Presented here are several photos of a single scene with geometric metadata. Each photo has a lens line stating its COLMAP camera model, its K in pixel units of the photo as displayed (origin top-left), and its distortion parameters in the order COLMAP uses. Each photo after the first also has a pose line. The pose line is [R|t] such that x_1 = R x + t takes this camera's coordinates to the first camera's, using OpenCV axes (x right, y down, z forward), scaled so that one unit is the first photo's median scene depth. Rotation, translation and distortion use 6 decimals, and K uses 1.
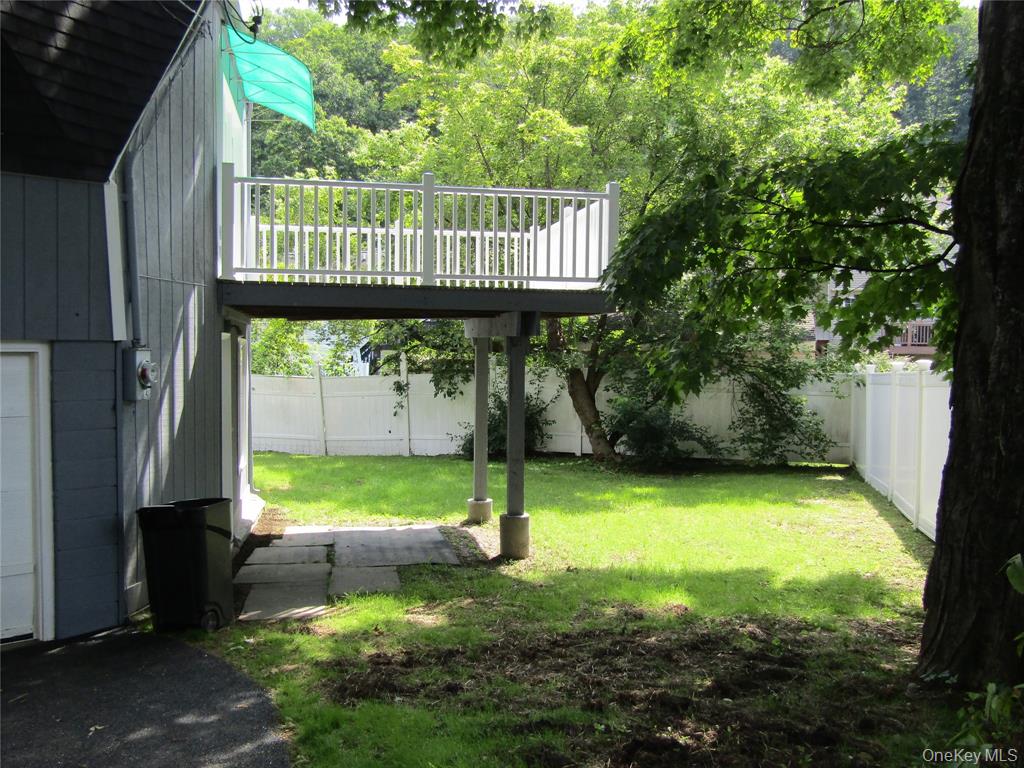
lens RADIAL K [[969.0, 0, 520.5], [0, 969.0, 388.8], [0, 0, 1]] dist [-0.033314, 0.000000]
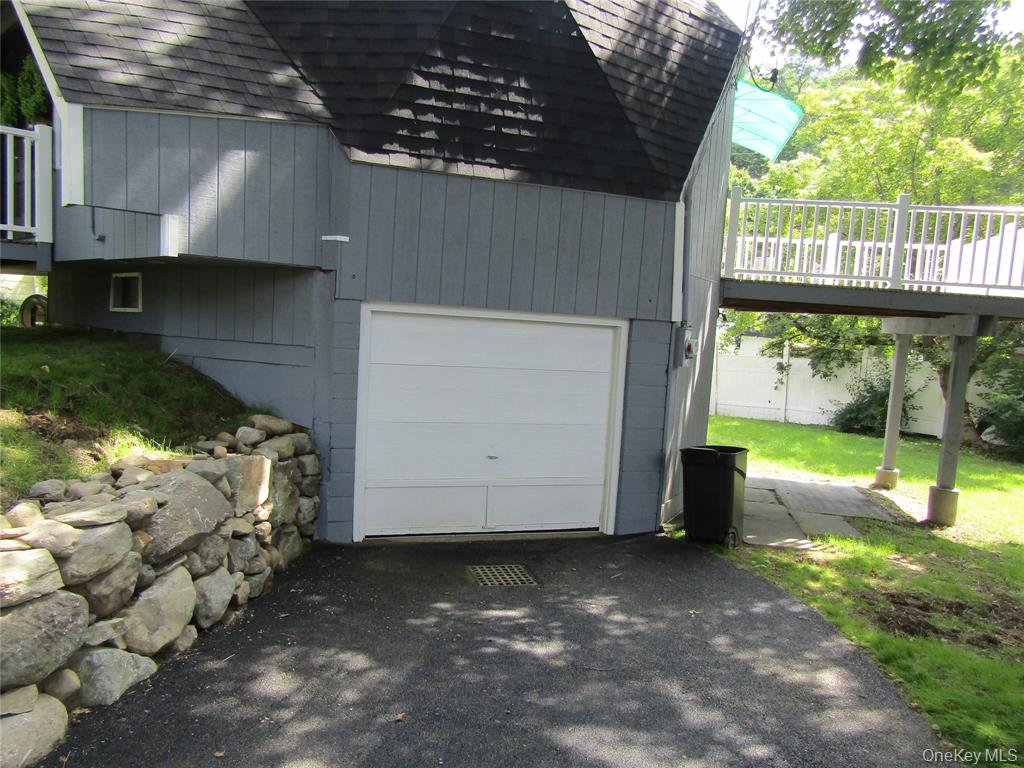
lens RADIAL K [[729.7, 0, 504.5], [0, 729.7, 377.7], [0, 0, 1]] dist [-0.010856, -0.002109]
pose [[0.911947, 0.088260, -0.400704, -0.126619], [-0.078522, 0.996081, 0.040693, 0.003024], [0.402725, -0.005646, 0.915303, -0.013738]]
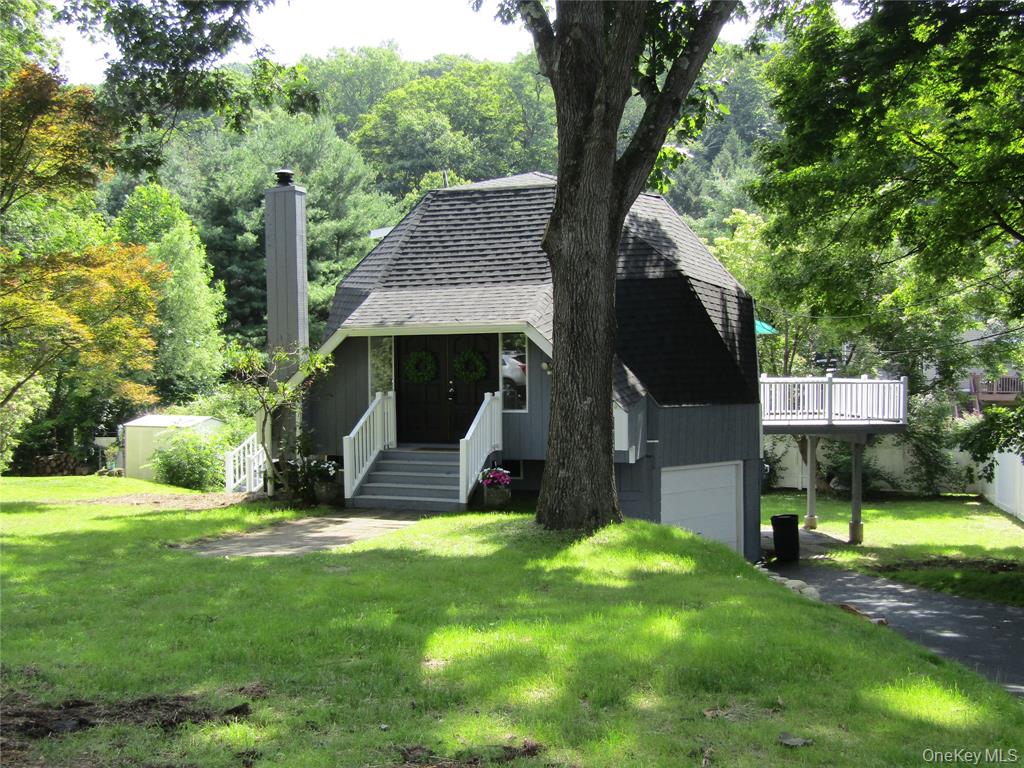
lens RADIAL K [[1035.7, 0, 511.4], [0, 1035.7, 384.0], [0, 0, 1]] dist [-0.029590, 0.000000]
pose [[0.999496, -0.007590, -0.030810, -0.599329], [0.006992, 0.999786, -0.019473, -0.121758], [0.030951, 0.019248, 0.999336, -1.155079]]
